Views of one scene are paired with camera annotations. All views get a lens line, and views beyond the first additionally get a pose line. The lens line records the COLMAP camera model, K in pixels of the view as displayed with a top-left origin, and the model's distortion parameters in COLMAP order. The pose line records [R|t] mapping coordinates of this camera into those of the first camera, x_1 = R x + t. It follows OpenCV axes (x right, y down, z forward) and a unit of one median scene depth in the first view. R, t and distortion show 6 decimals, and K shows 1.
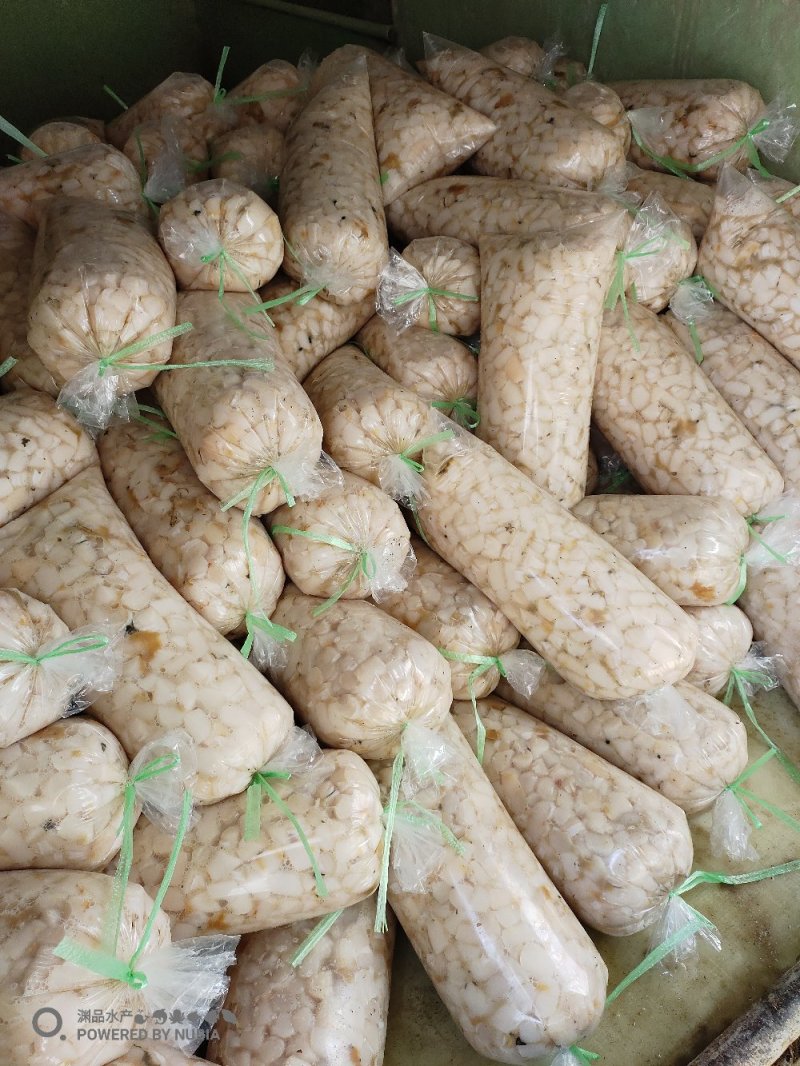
lens RADIAL K [[803.6, 0, 408.4], [0, 803.6, 537.4], [0, 0, 1]] dist [0.045953, -0.042900]
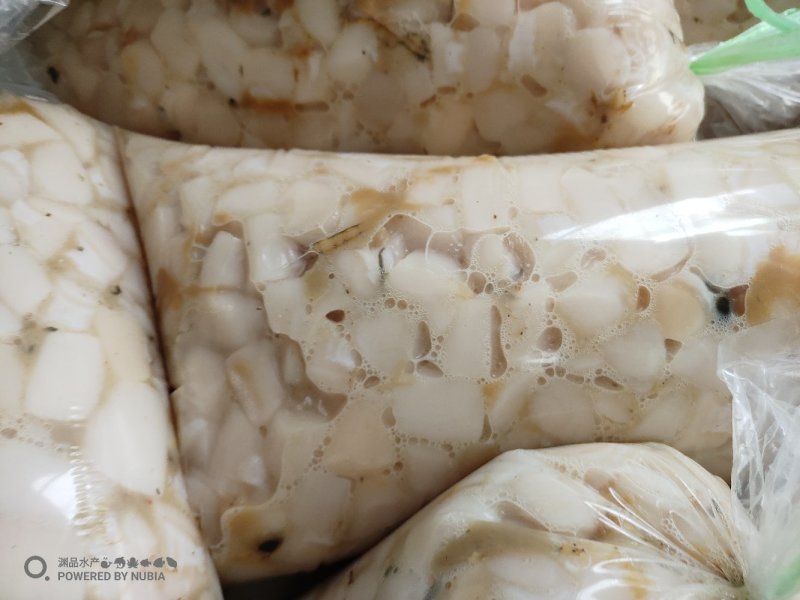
lens RADIAL K [[603.1, 0, 393.6], [0, 603.1, 304.8], [0, 0, 1]] dist [0.045953, -0.042900]
pose [[0.636945, -0.765145, -0.094098, -0.335612], [0.723359, 0.550983, 0.416136, -0.071676], [-0.266558, -0.333122, 0.904420, 0.667291]]
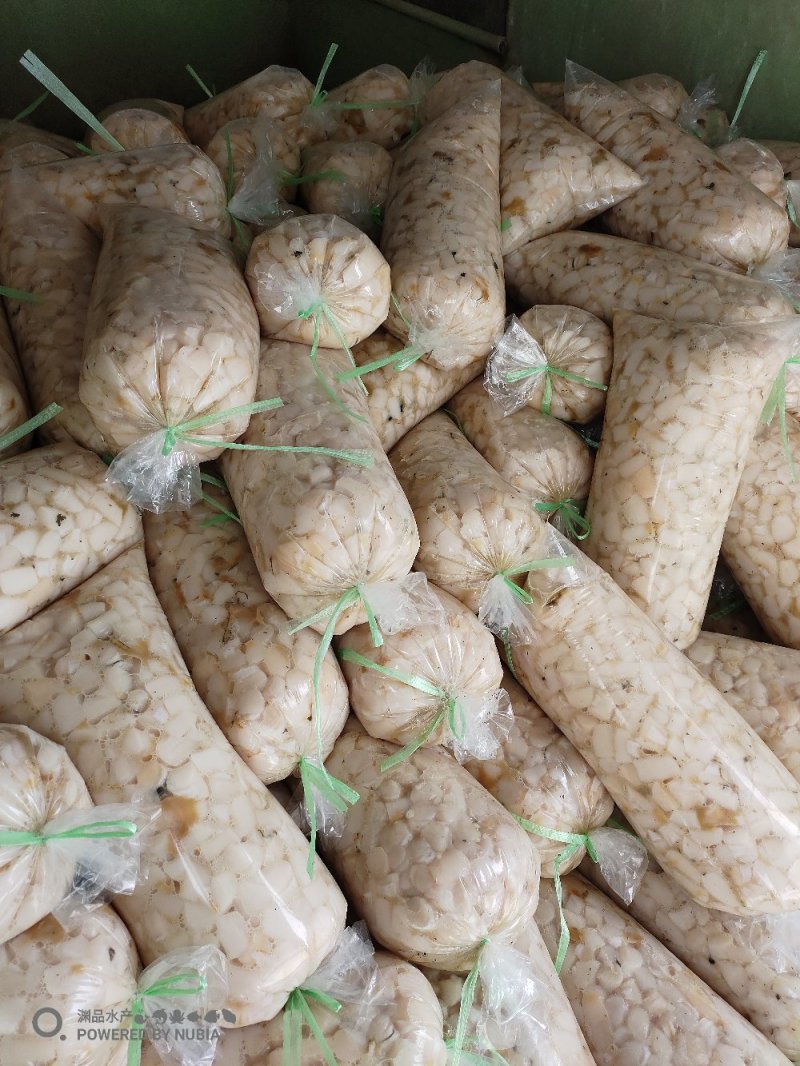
lens RADIAL K [[803.6, 0, 405.3], [0, 803.6, 533.5], [0, 0, 1]] dist [0.045953, -0.042900]
pose [[0.991326, 0.131397, -0.002810, -0.116170], [-0.131381, 0.991319, 0.005154, -0.140020], [0.003463, -0.004741, 0.999983, 0.176944]]
